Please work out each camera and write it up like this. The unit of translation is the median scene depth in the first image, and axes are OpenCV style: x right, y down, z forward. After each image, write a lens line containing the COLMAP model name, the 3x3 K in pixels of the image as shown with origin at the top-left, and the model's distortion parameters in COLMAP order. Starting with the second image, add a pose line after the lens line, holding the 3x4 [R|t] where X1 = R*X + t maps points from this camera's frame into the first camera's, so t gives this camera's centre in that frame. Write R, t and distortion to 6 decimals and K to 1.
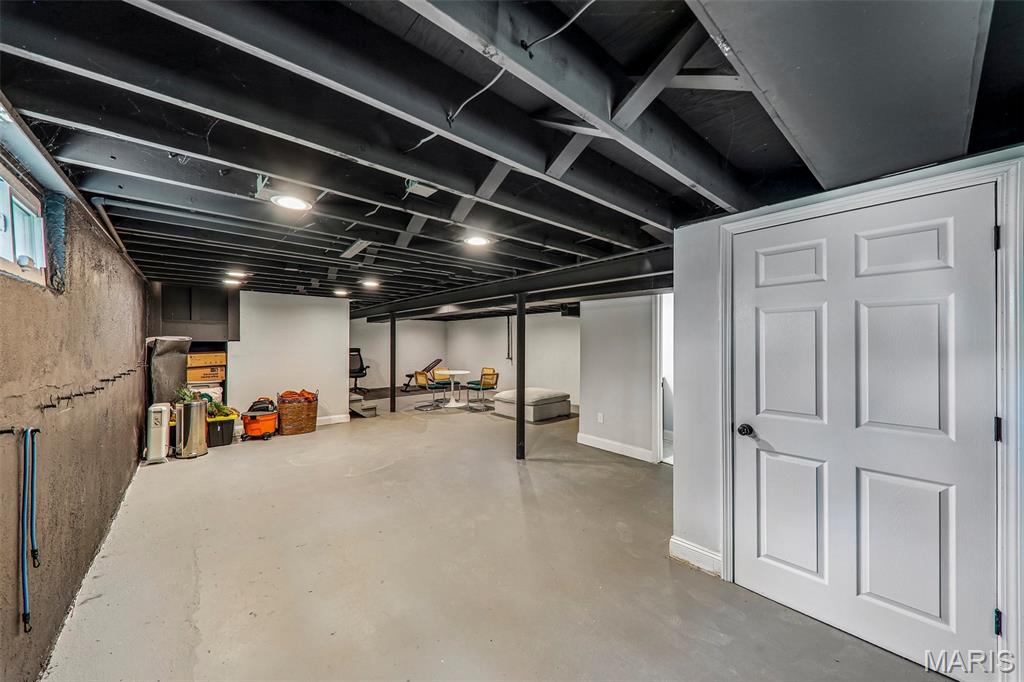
lens RADIAL K [[363.8, 0, 509.5], [0, 363.8, 342.1], [0, 0, 1]] dist [0.006800, -0.004155]
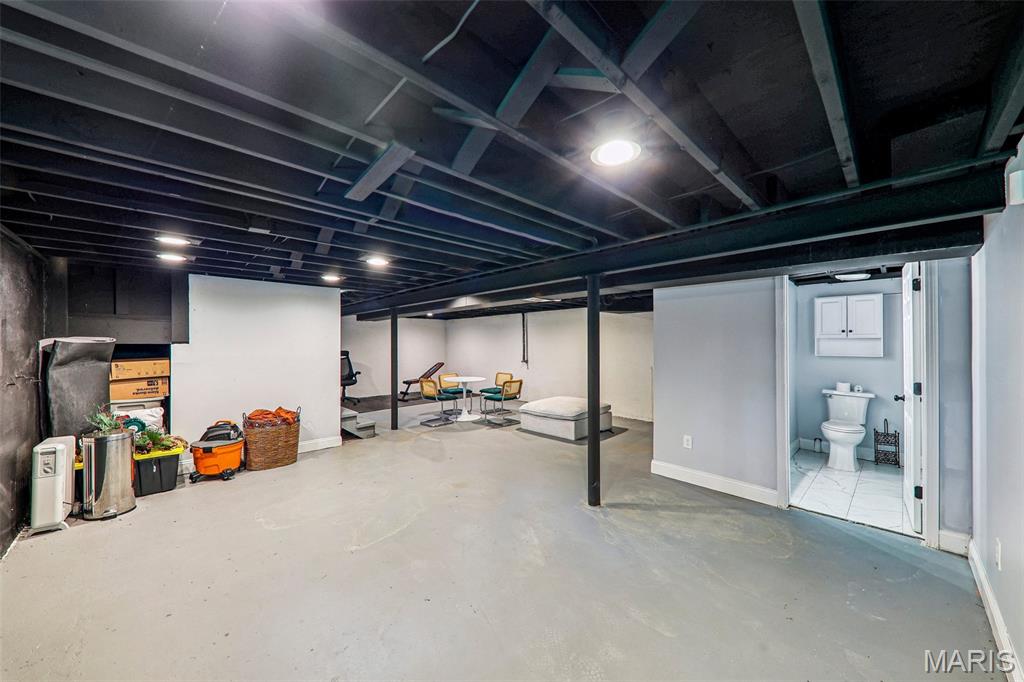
lens RADIAL K [[363.8, 0, 518.7], [0, 363.8, 342.0], [0, 0, 1]] dist [0.006800, -0.004155]
pose [[0.997874, -0.005672, 0.064925, -0.140690], [0.005791, 0.999982, -0.001649, -0.000341], [-0.064914, 0.002022, 0.997889, 0.249706]]
